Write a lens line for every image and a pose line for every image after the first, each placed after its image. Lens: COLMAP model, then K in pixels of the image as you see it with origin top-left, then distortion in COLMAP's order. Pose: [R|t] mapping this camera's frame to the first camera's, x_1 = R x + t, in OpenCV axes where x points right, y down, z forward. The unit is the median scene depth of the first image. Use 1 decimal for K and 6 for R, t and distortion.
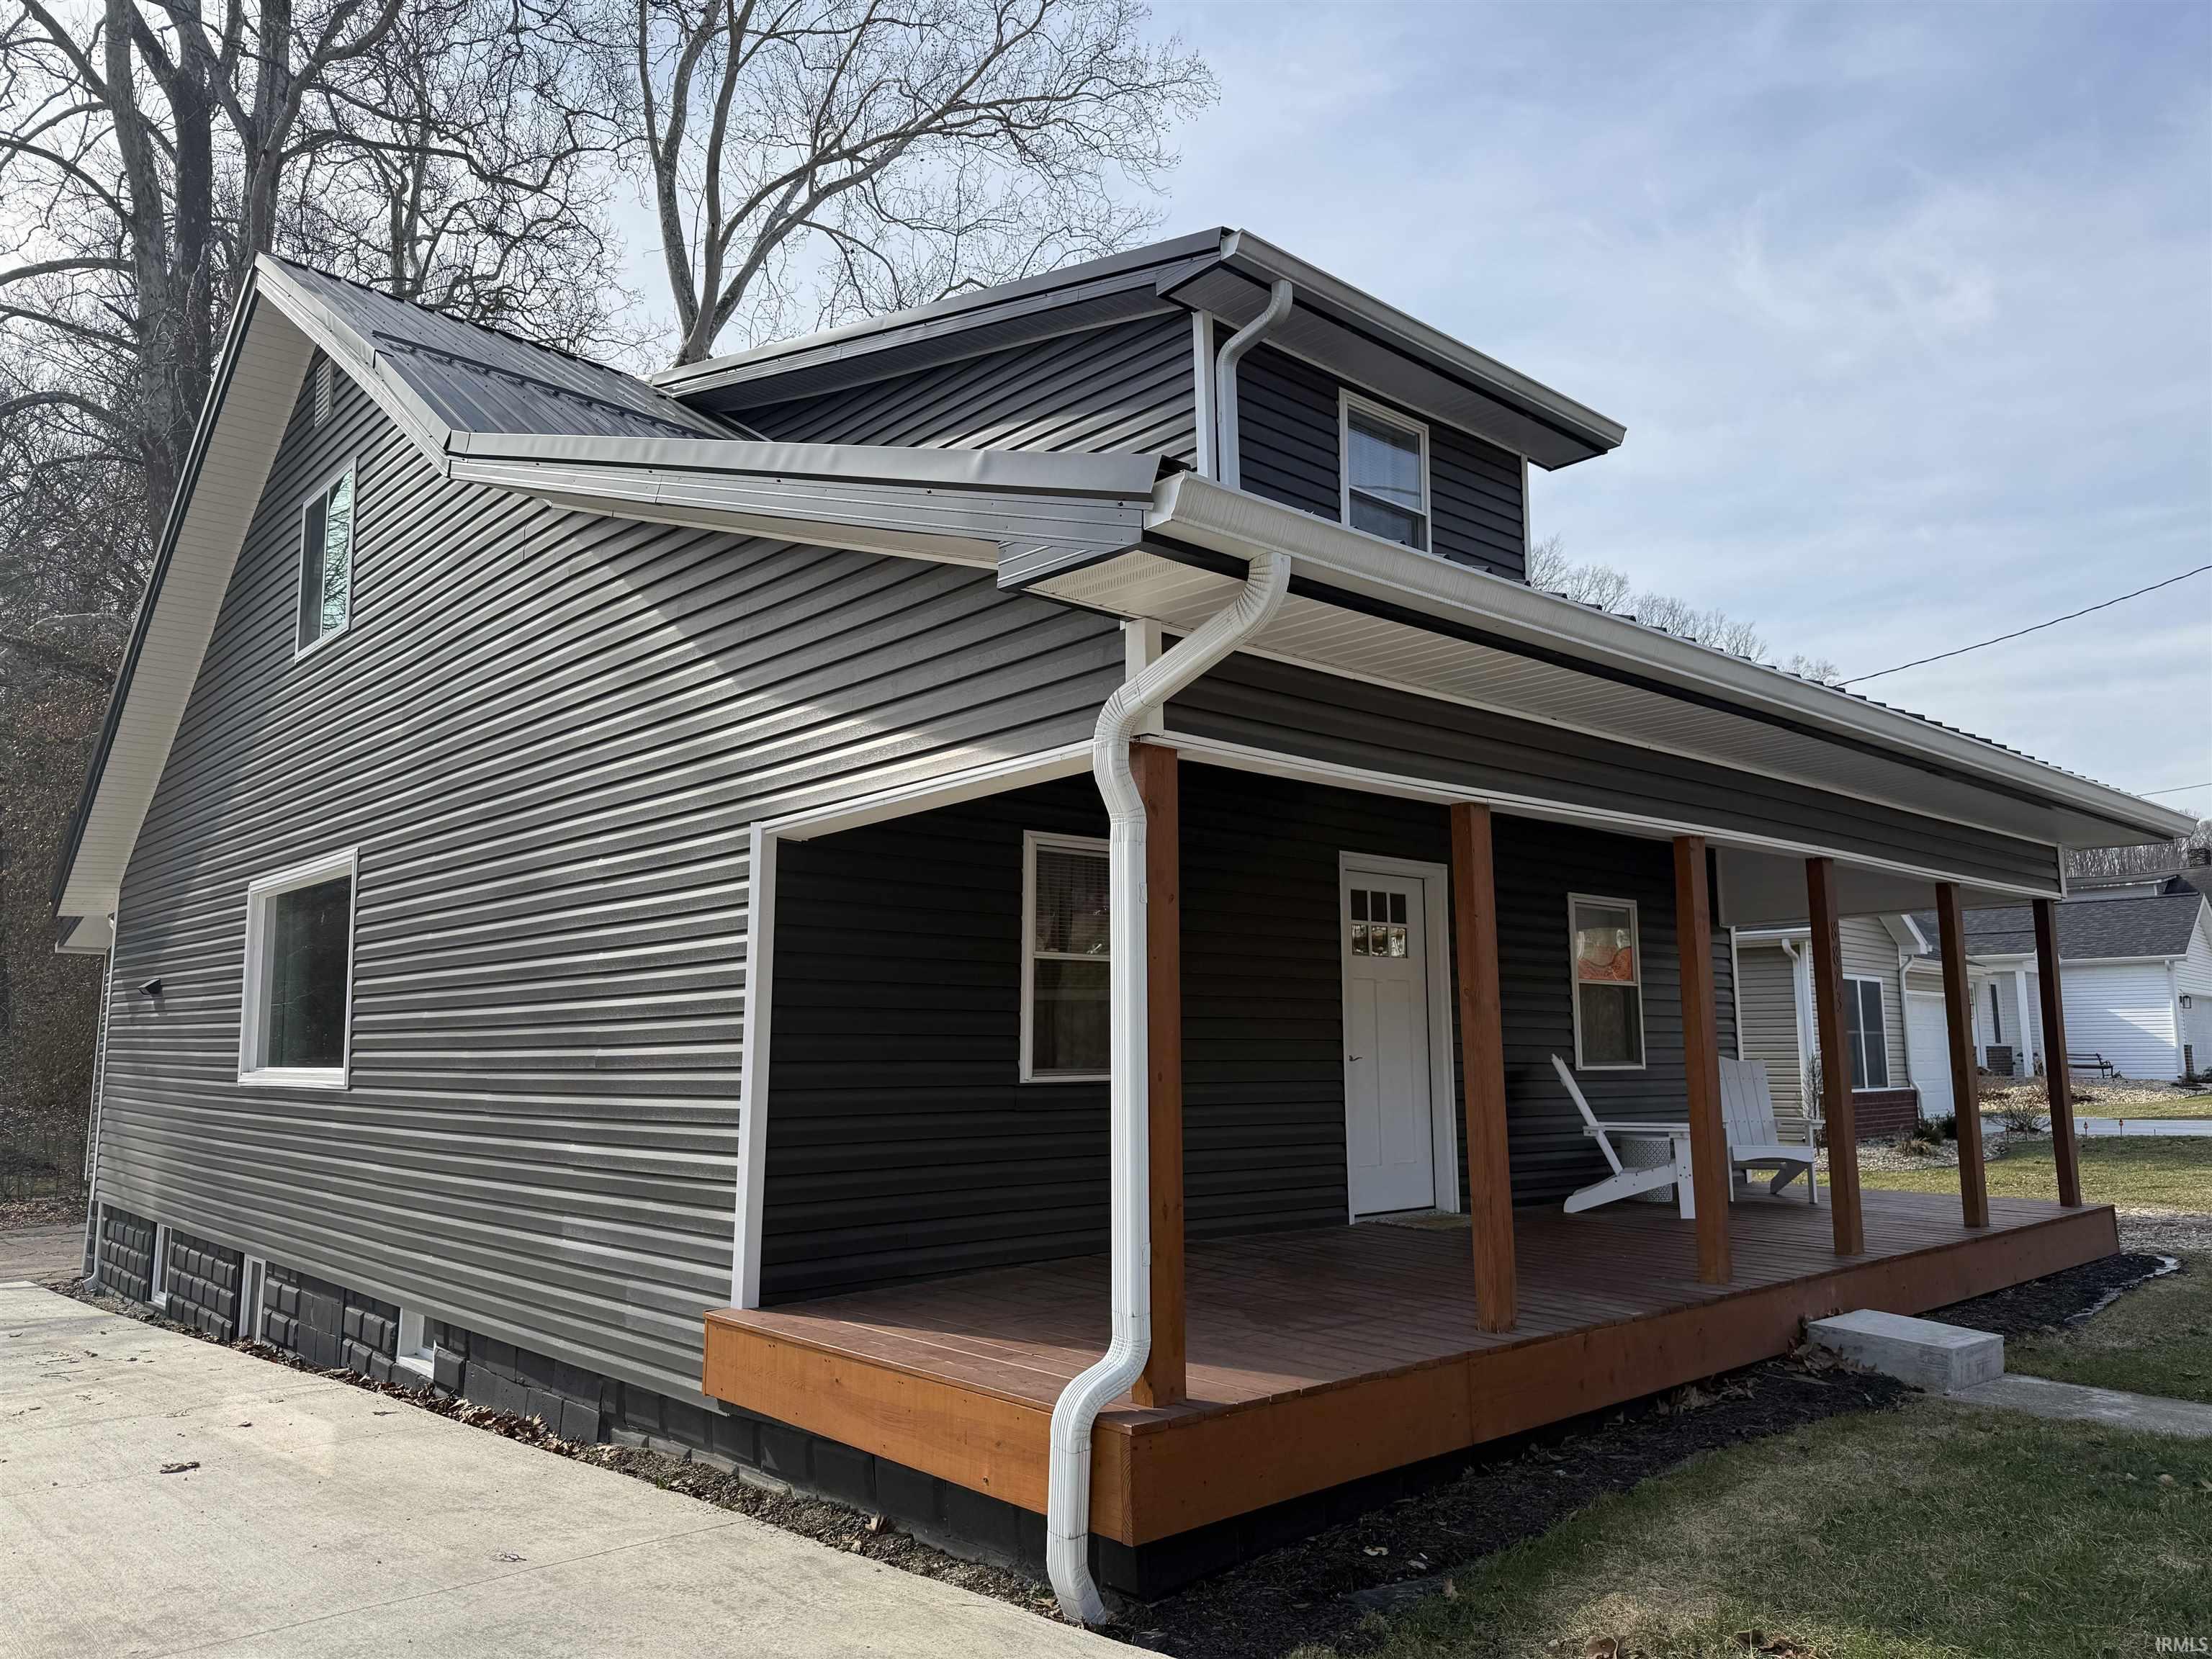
lens RADIAL K [[1528.6, 0, 1106.0], [0, 1528.6, 829.5], [0, 0, 1]] dist [0.001024, -0.000315]
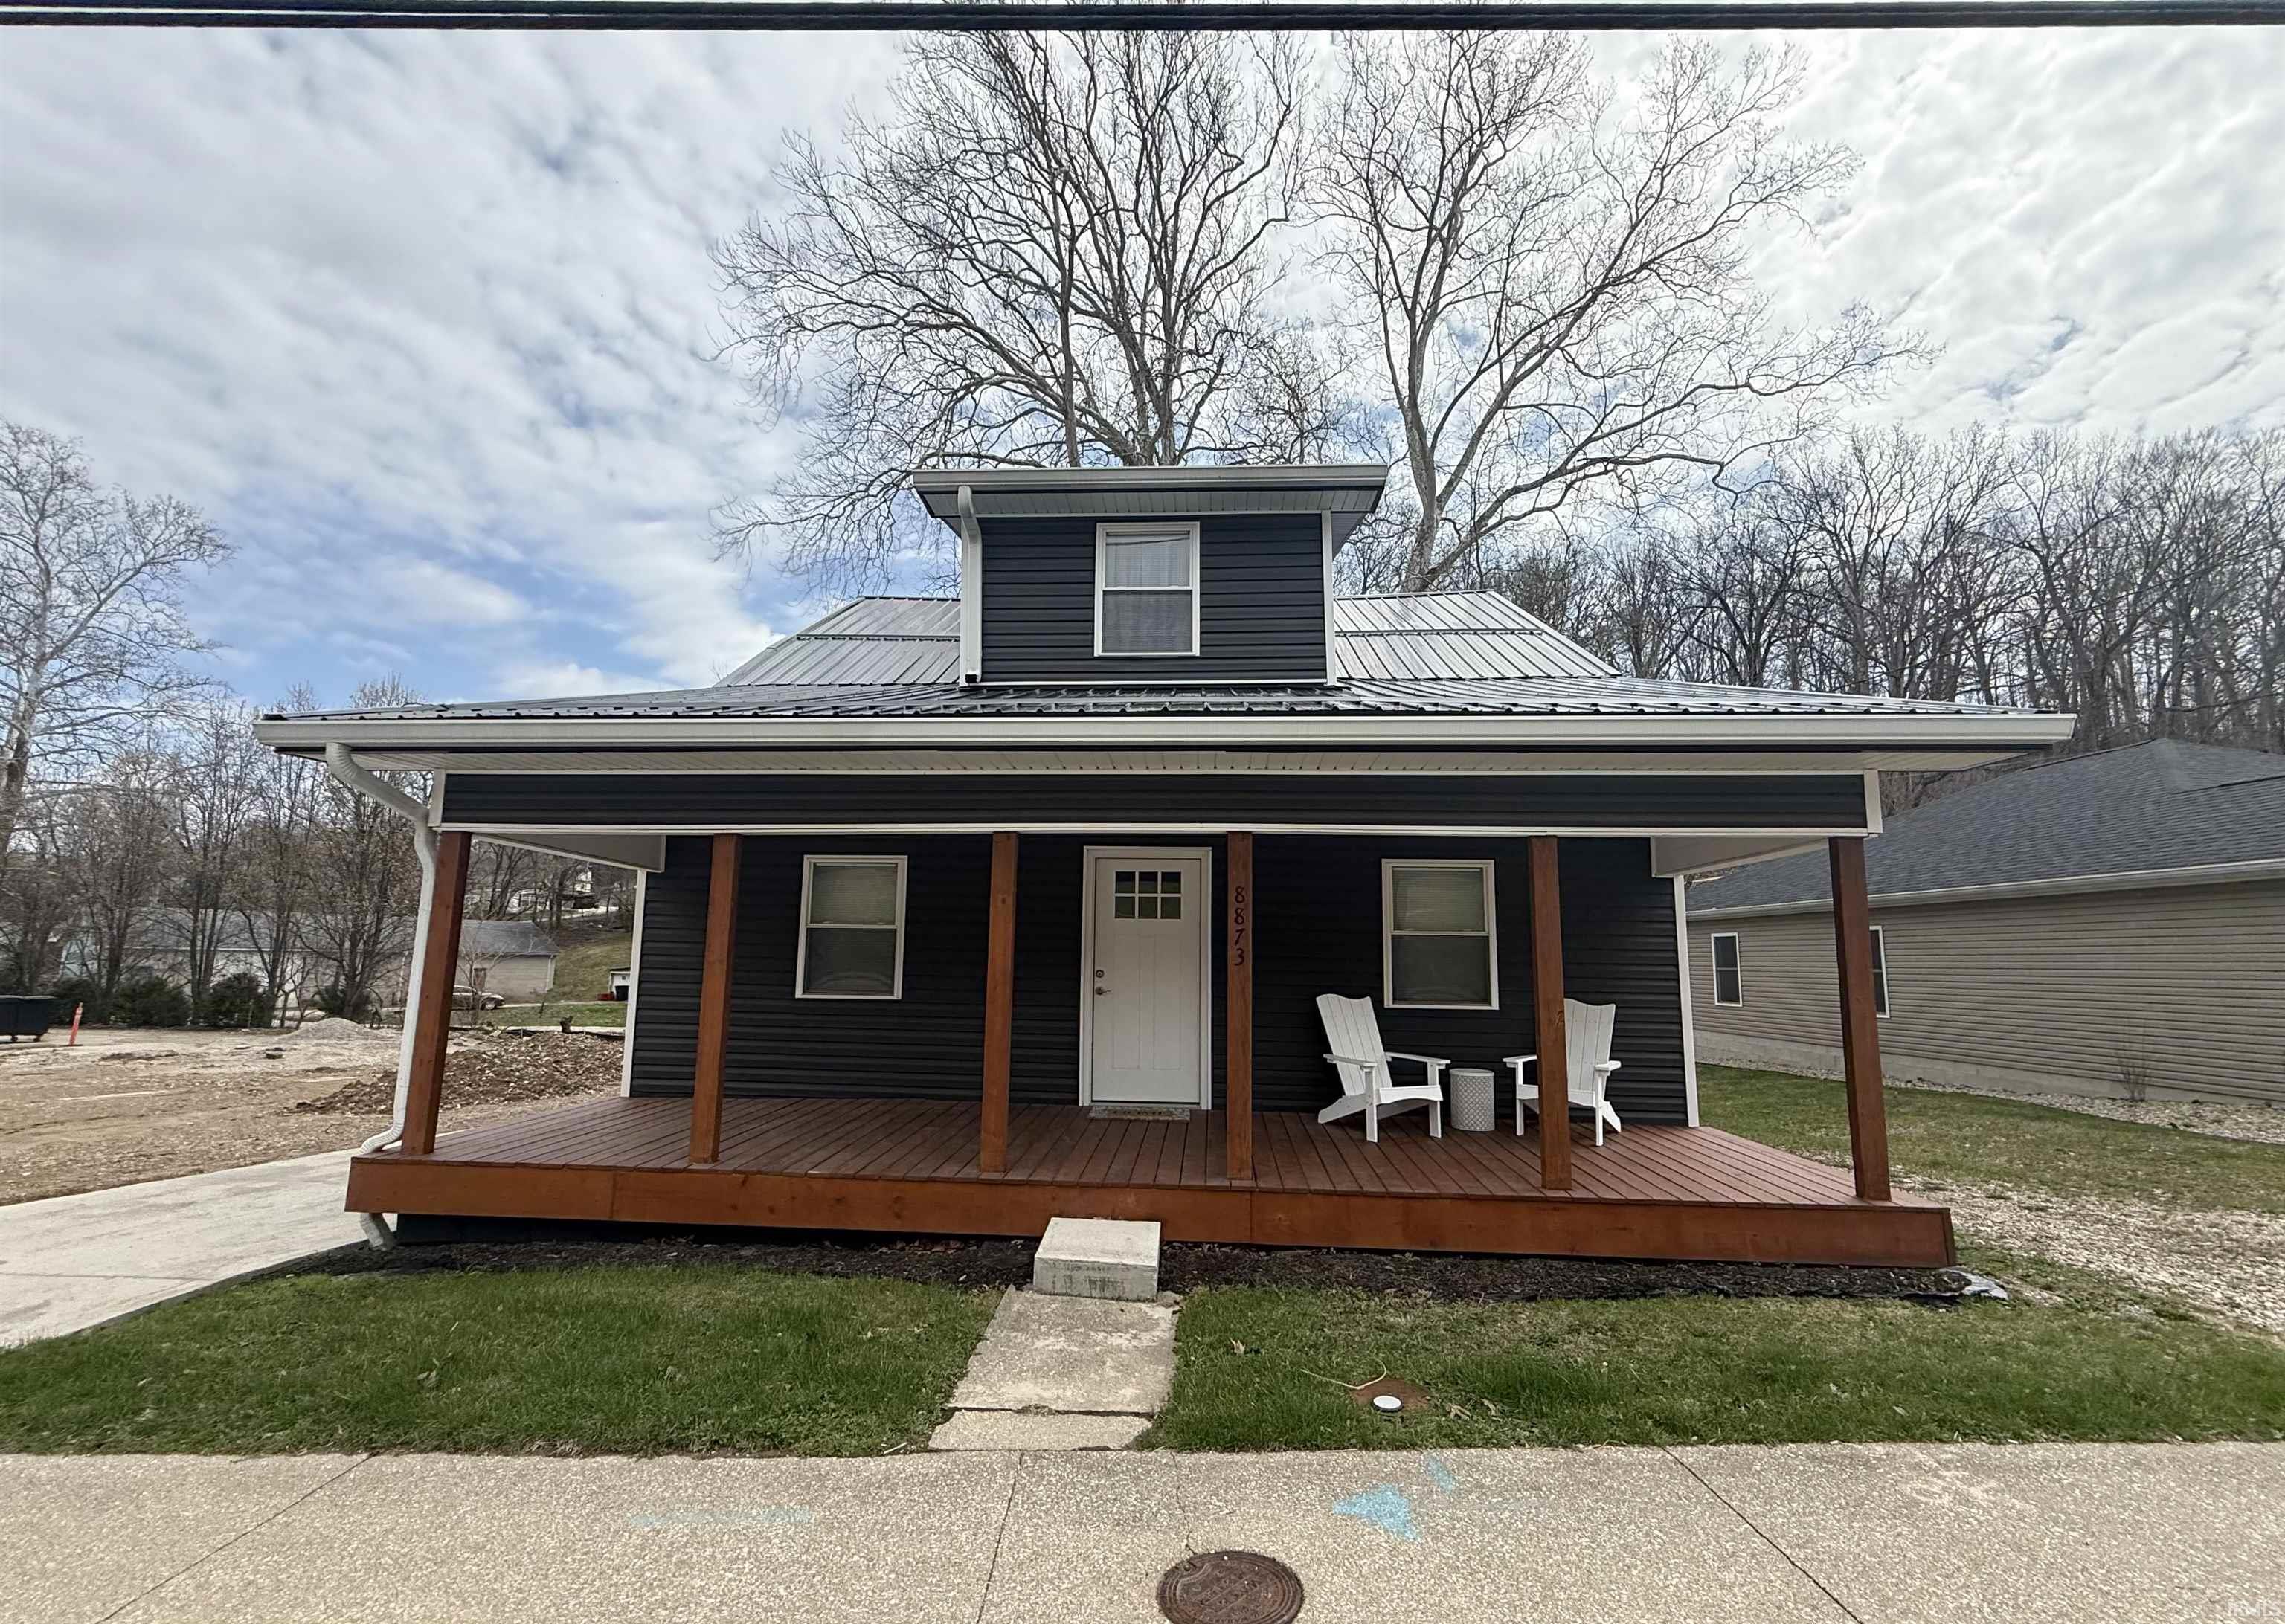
lens RADIAL K [[995.0, 0, 1142.5], [0, 995.0, 812.0], [0, 0, 1]] dist [-0.000135, -0.000013]
pose [[0.700984, -0.090377, -0.707427, 0.820557], [0.087734, 0.995332, -0.040222, 0.022416], [0.707760, -0.033870, 0.705641, 0.354558]]
